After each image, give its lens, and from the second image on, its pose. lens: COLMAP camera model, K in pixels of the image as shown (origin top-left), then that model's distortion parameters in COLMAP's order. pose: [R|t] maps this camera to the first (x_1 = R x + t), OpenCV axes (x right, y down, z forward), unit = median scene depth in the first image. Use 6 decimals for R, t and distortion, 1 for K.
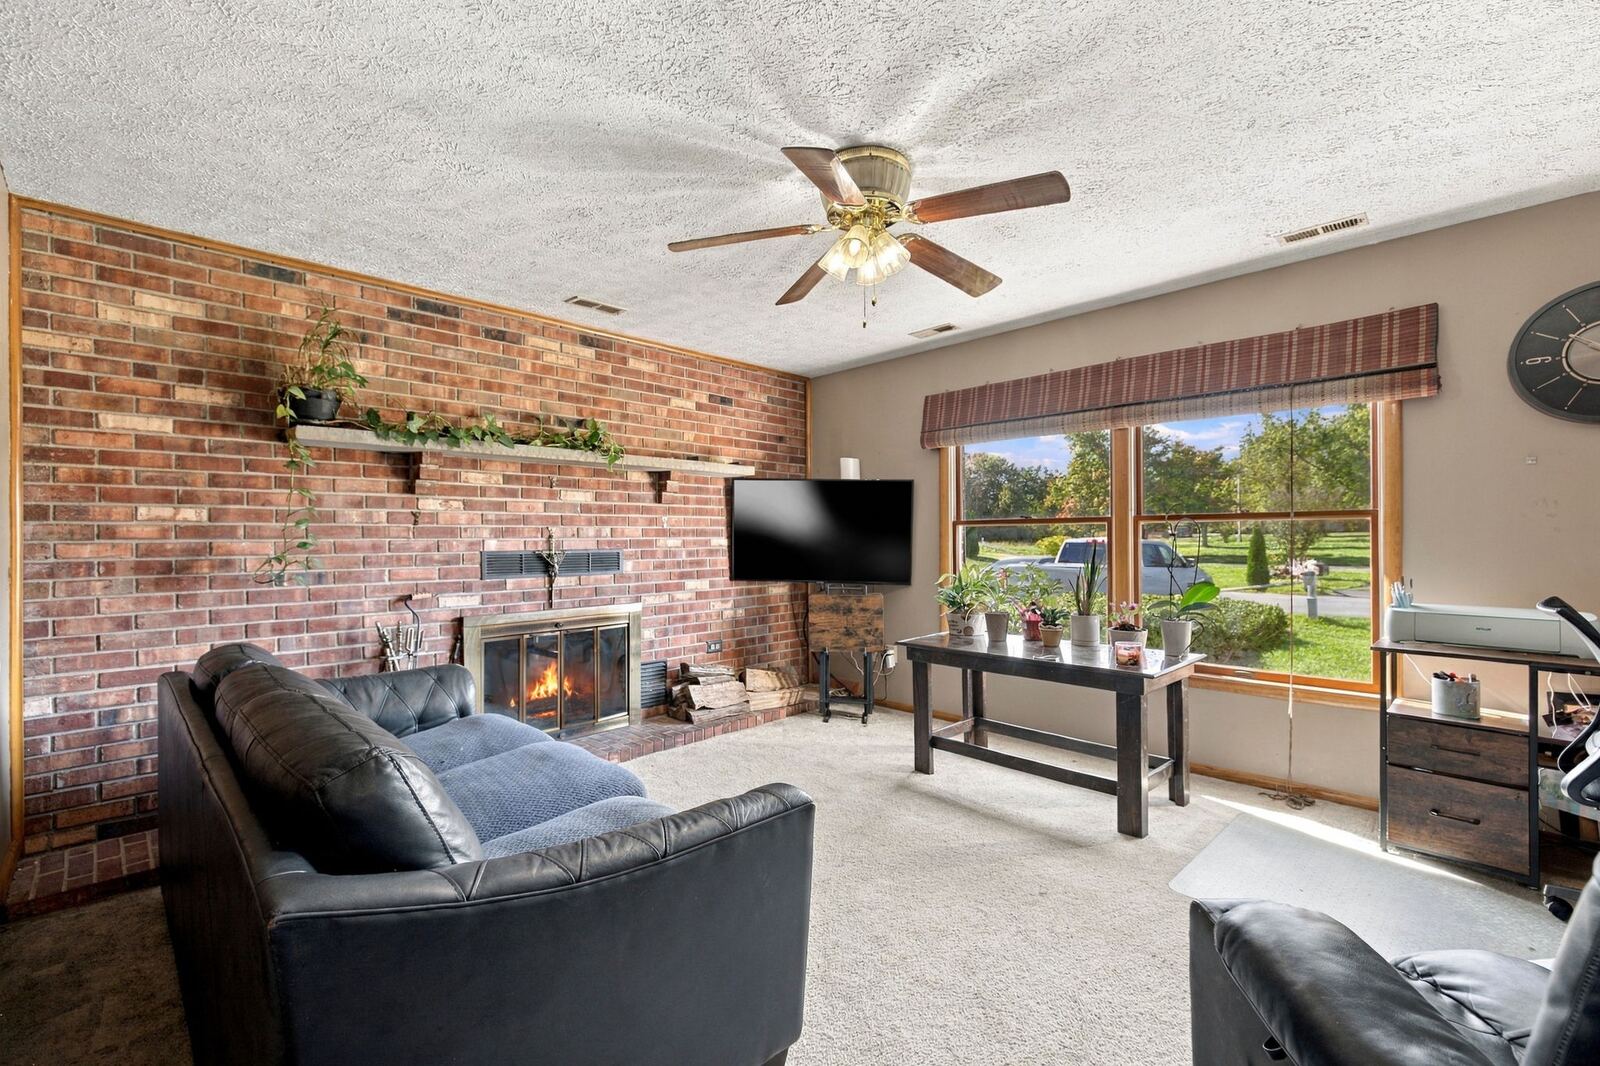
lens RADIAL K [[682.0, 0, 807.0], [0, 682.0, 535.3], [0, 0, 1]] dist [0.000125, -0.000156]
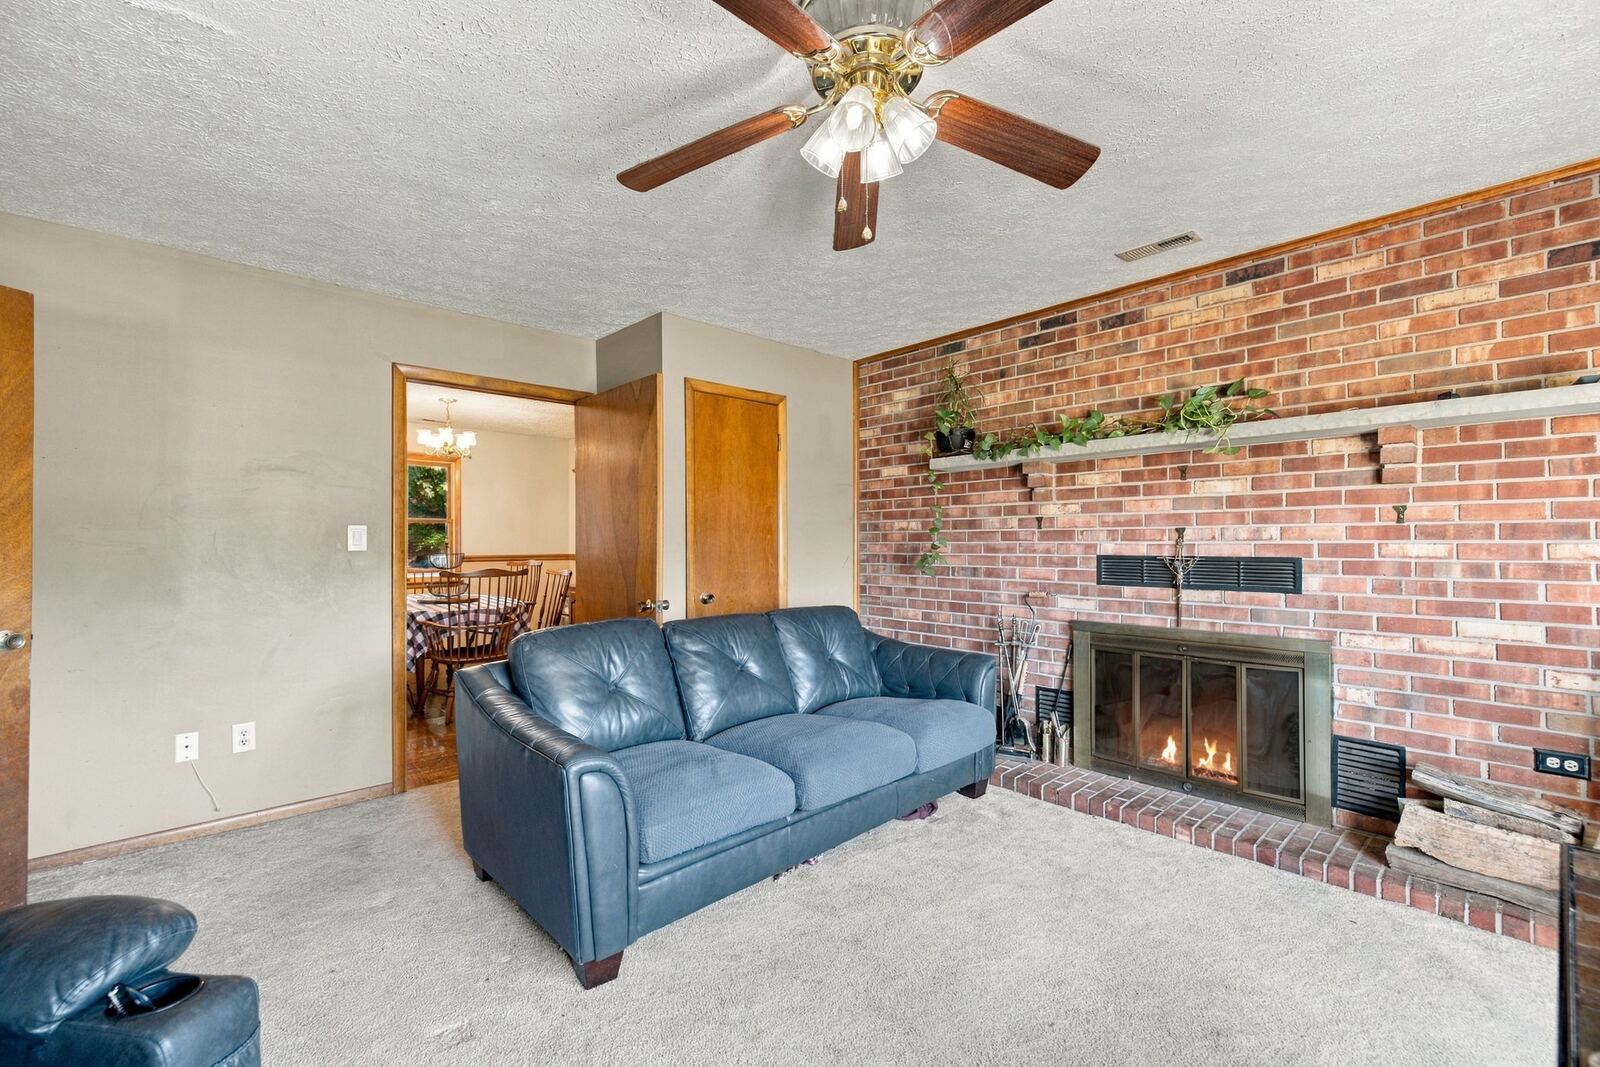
lens RADIAL K [[682.0, 0, 807.0], [0, 682.0, 535.8], [0, 0, 1]] dist [0.000125, -0.000156]
pose [[-0.053595, 0.001985, -0.998561, 0.498570], [0.011435, 0.999934, 0.001374, -0.009211], [0.998497, -0.011345, -0.053614, 0.634448]]
